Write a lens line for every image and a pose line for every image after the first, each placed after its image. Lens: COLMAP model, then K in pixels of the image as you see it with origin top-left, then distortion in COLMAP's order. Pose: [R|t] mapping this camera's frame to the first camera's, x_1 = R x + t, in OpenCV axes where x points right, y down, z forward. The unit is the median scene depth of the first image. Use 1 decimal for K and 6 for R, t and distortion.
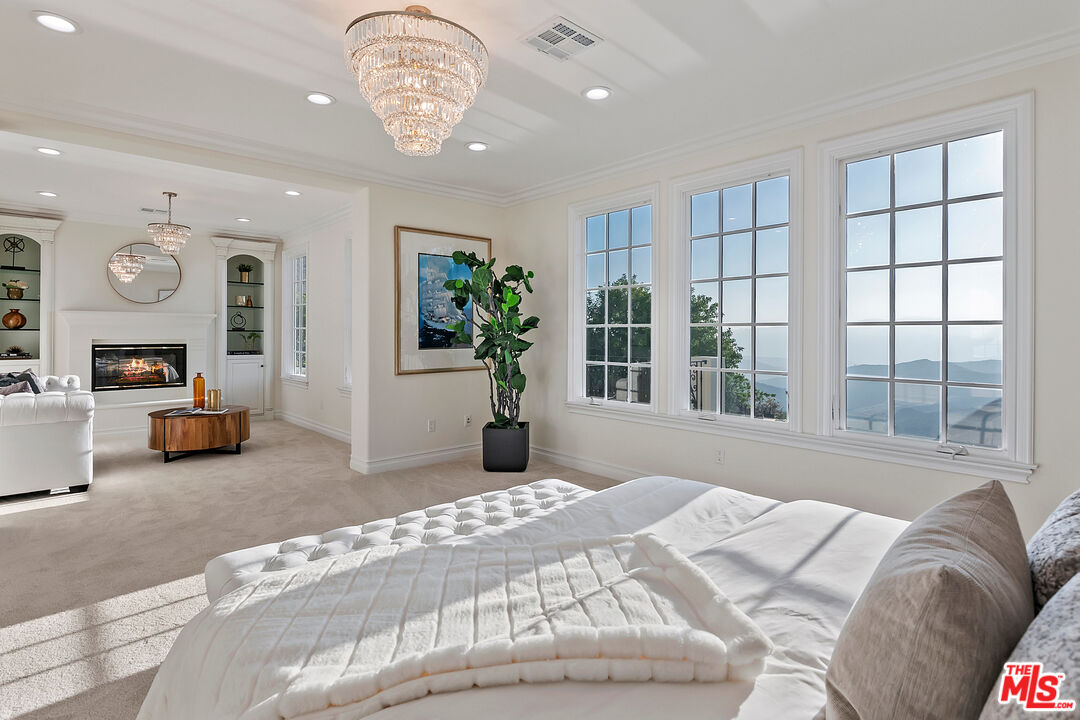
lens RADIAL K [[547.7, 0, 546.0], [0, 547.7, 336.5], [0, 0, 1]] dist [0.004300, -0.000960]
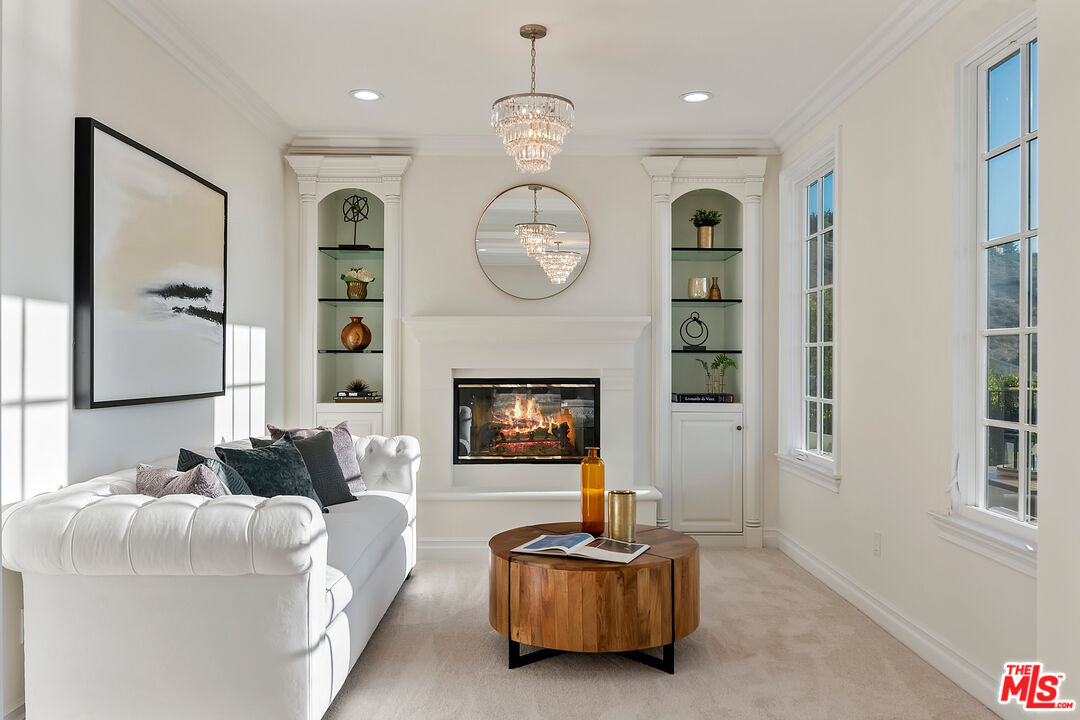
lens RADIAL K [[854.2, 0, 540.0], [0, 854.2, 364.0], [0, 0, 1]] dist [-0.003679, 0.000964]
pose [[0.747983, -0.003446, -0.663709, -0.187046], [-0.000848, 0.999981, -0.006148, 0.005399], [0.663717, 0.005161, 0.747966, 0.395172]]
